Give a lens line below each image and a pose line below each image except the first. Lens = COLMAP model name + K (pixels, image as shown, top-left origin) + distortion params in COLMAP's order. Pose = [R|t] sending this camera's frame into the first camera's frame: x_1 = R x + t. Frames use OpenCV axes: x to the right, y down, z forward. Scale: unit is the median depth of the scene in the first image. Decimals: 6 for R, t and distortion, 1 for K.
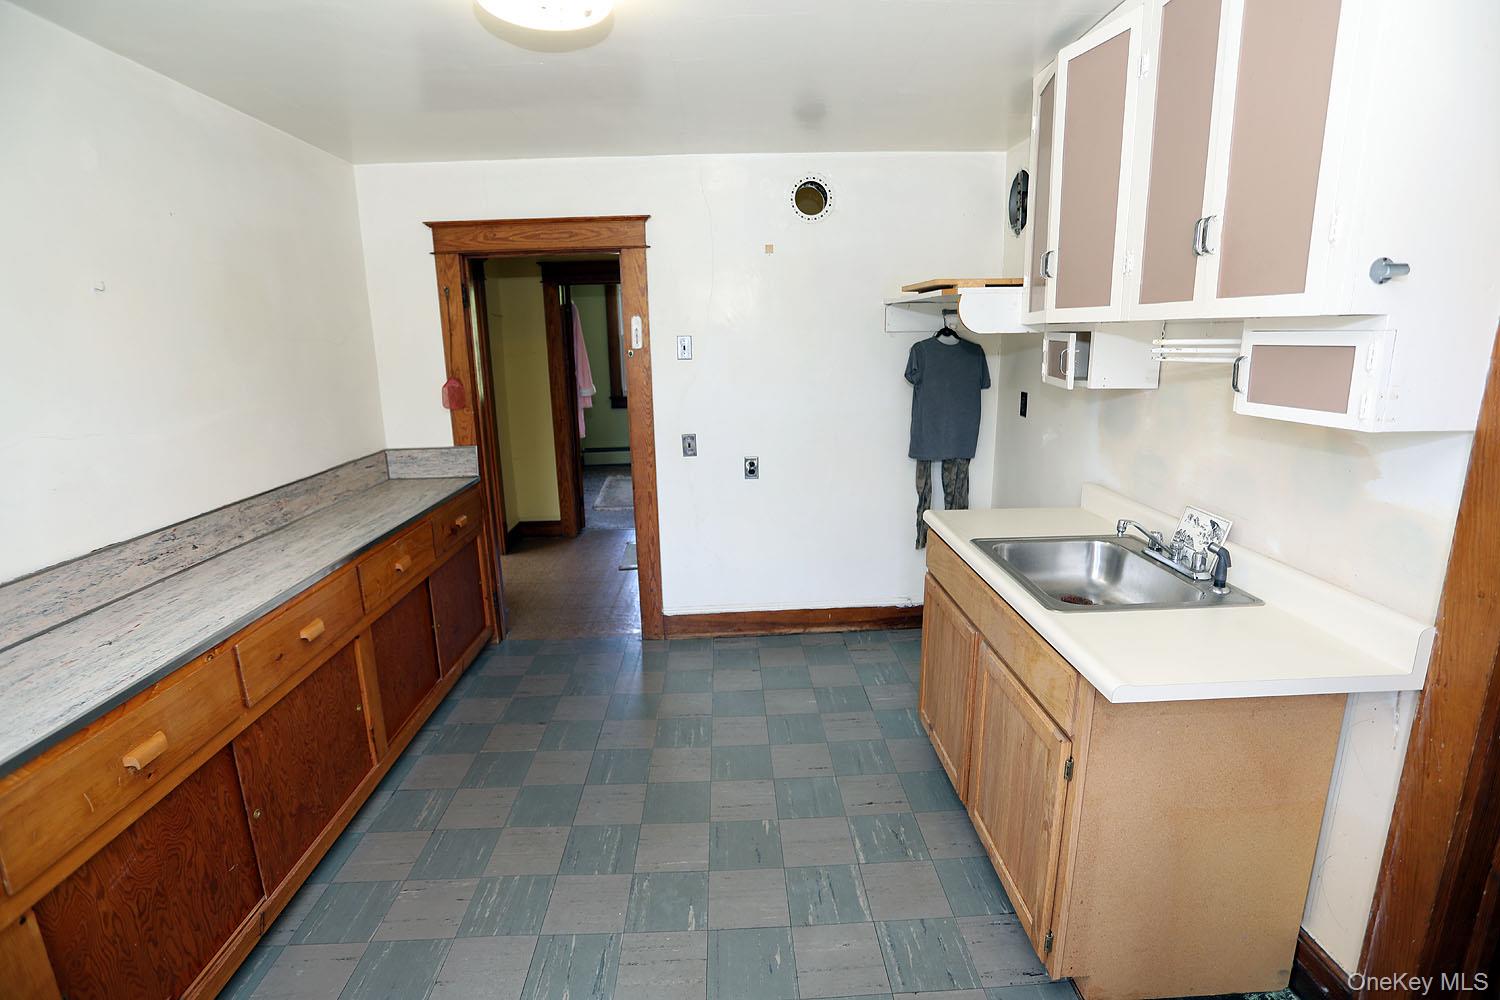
lens RADIAL K [[723.2, 0, 756.2], [0, 723.2, 493.6], [0, 0, 1]] dist [-0.080620, 0.033602]
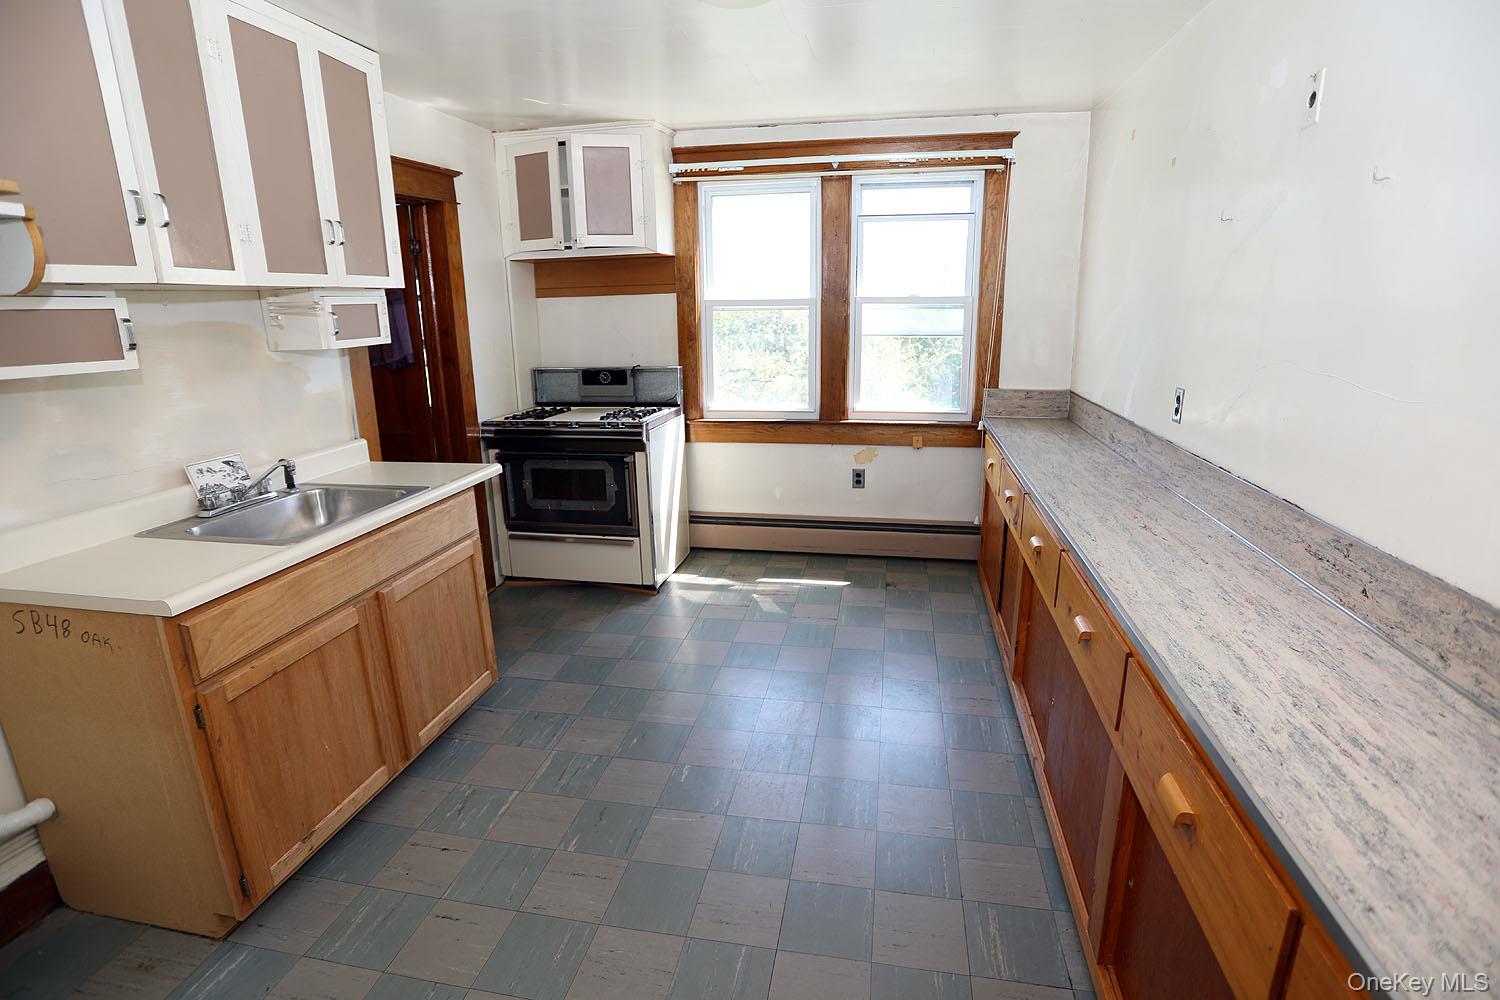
lens RADIAL K [[723.2, 0, 756.2], [0, 723.2, 493.6], [0, 0, 1]] dist [-0.080620, 0.033602]
pose [[-0.972843, -0.028680, 0.229682, -0.469177], [0.079526, 0.890474, 0.448031, -0.354086], [-0.217376, 0.454130, -0.864011, 1.785781]]
